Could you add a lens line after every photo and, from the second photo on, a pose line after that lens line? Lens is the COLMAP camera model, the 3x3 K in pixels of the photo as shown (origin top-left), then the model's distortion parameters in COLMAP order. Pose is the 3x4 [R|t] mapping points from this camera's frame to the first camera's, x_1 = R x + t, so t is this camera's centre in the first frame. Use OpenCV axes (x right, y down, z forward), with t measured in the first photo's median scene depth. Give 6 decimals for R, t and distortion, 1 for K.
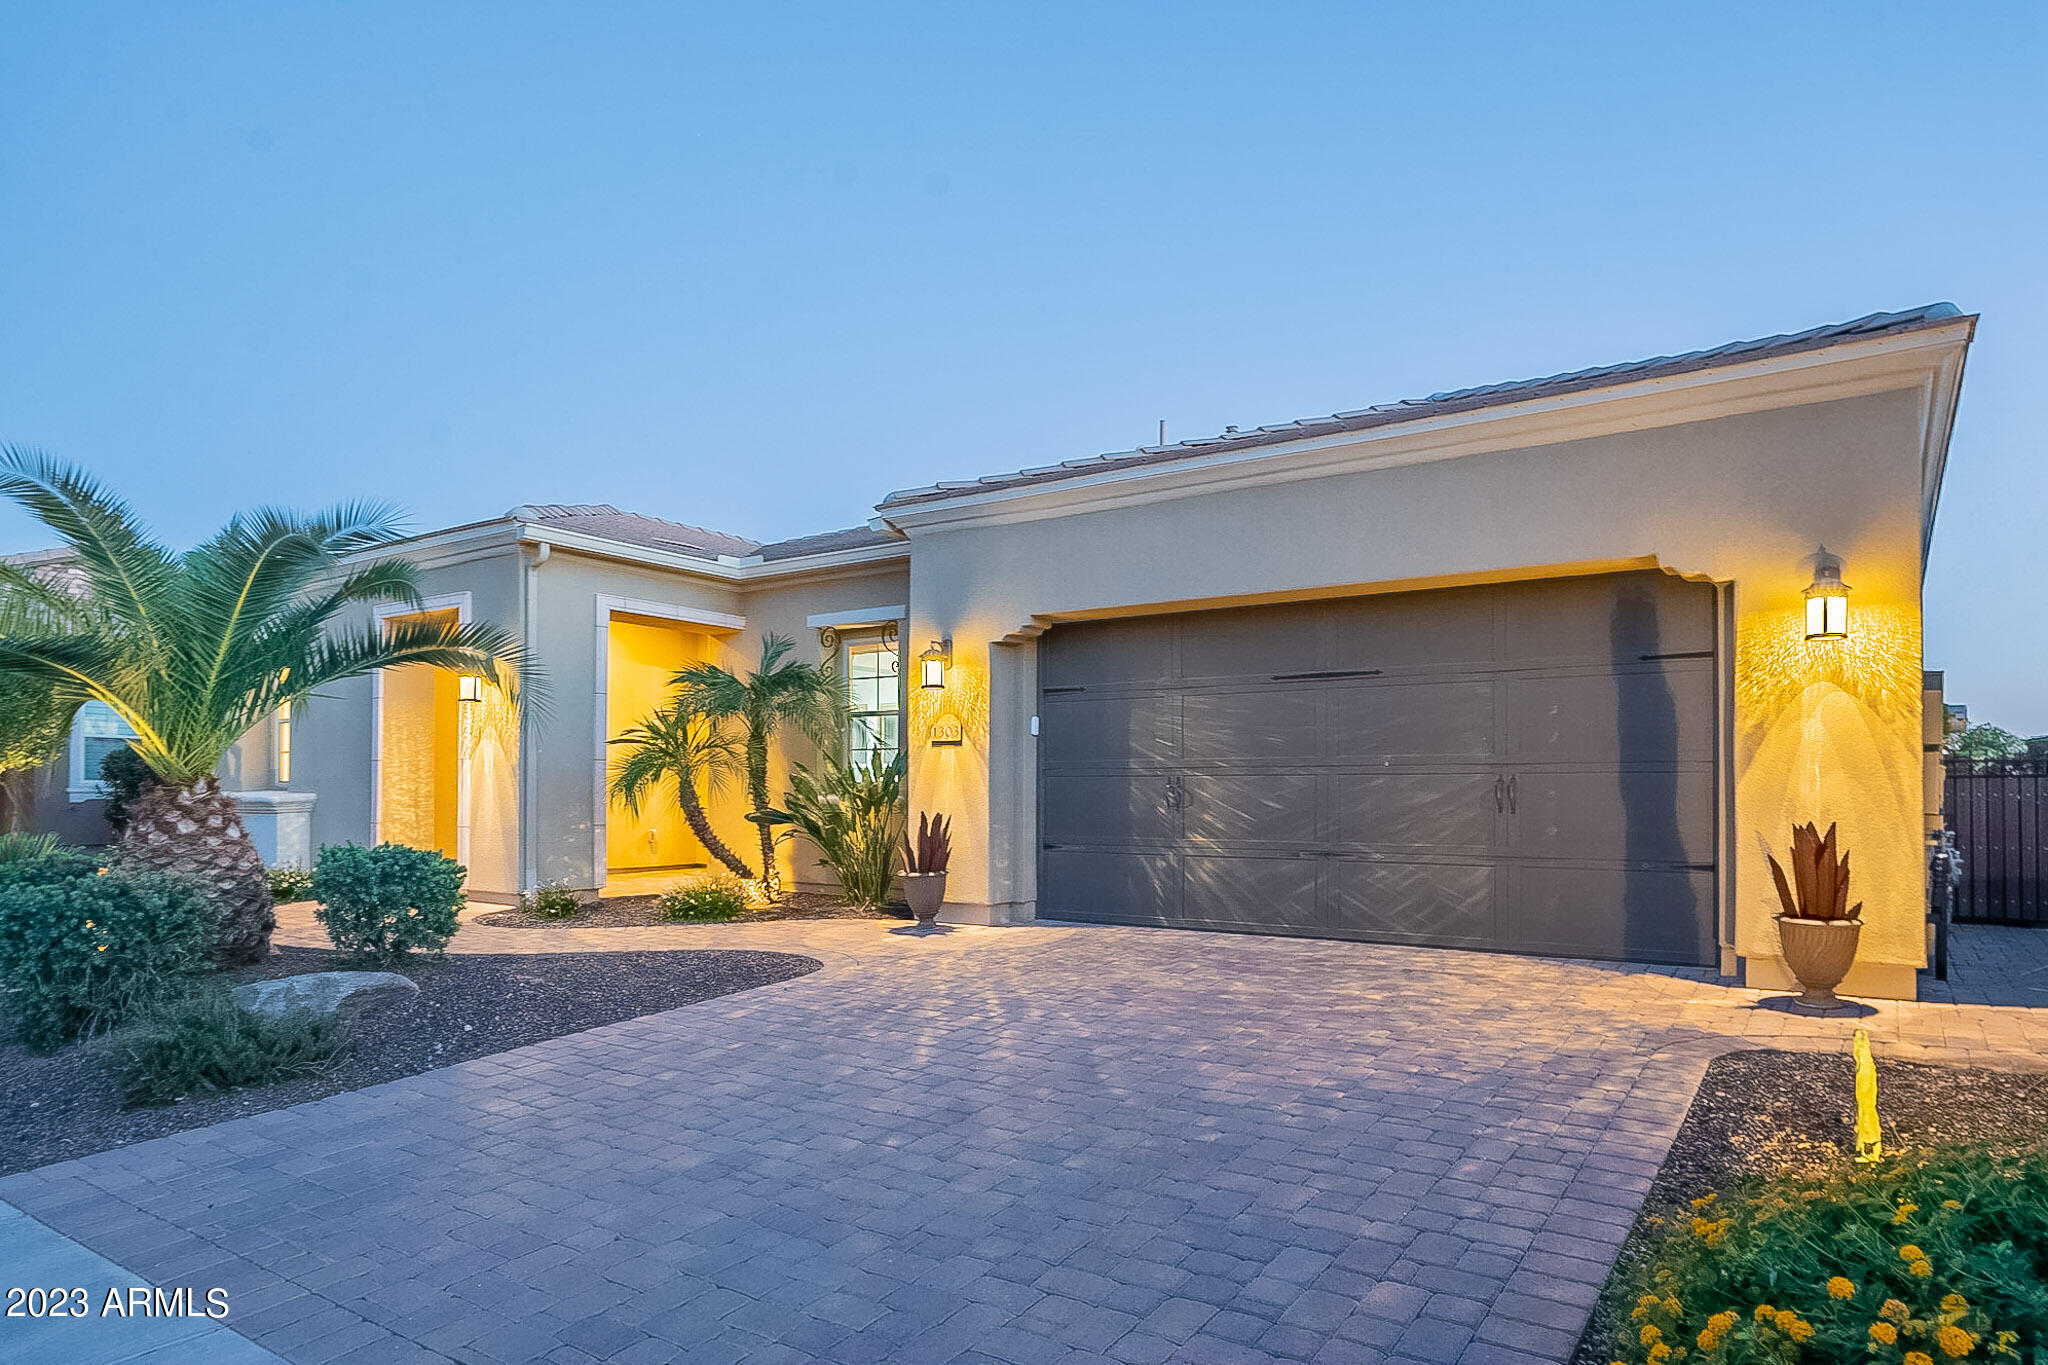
lens RADIAL K [[1238.4, 0, 1019.0], [0, 1238.4, 680.4], [0, 0, 1]] dist [0.001872, -0.000573]
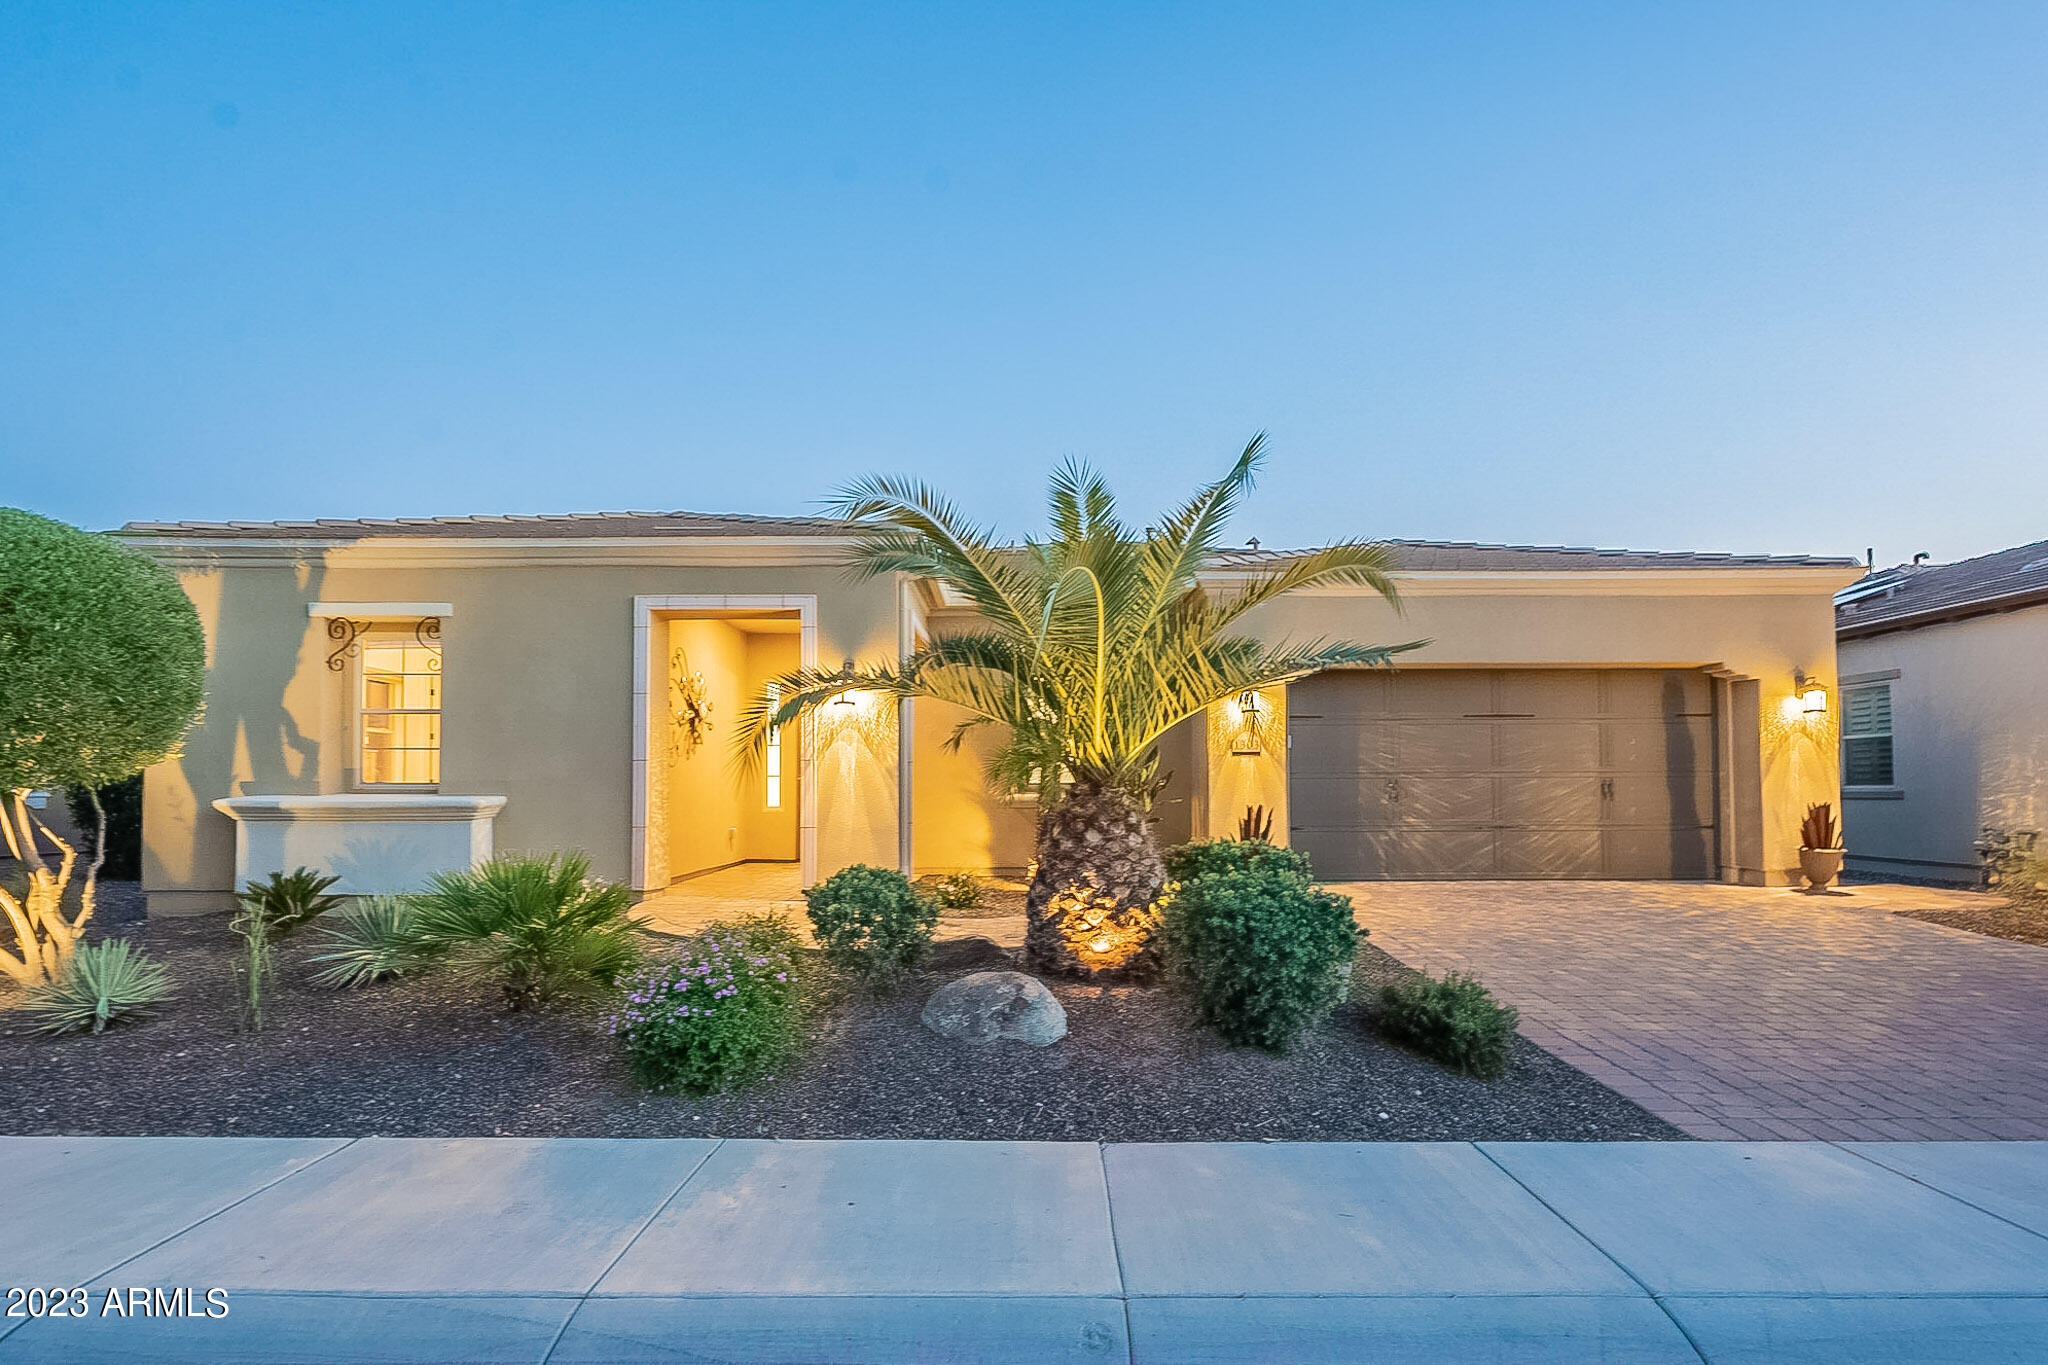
lens RADIAL K [[983.6, 0, 1027.2], [0, 983.6, 684.8], [0, 0, 1]] dist [-0.007700, 0.002513]
pose [[0.818557, 0.051503, 0.572112, -0.955232], [-0.046814, 0.998641, -0.022921, 0.013616], [-0.572515, -0.008020, 0.819855, 0.298892]]
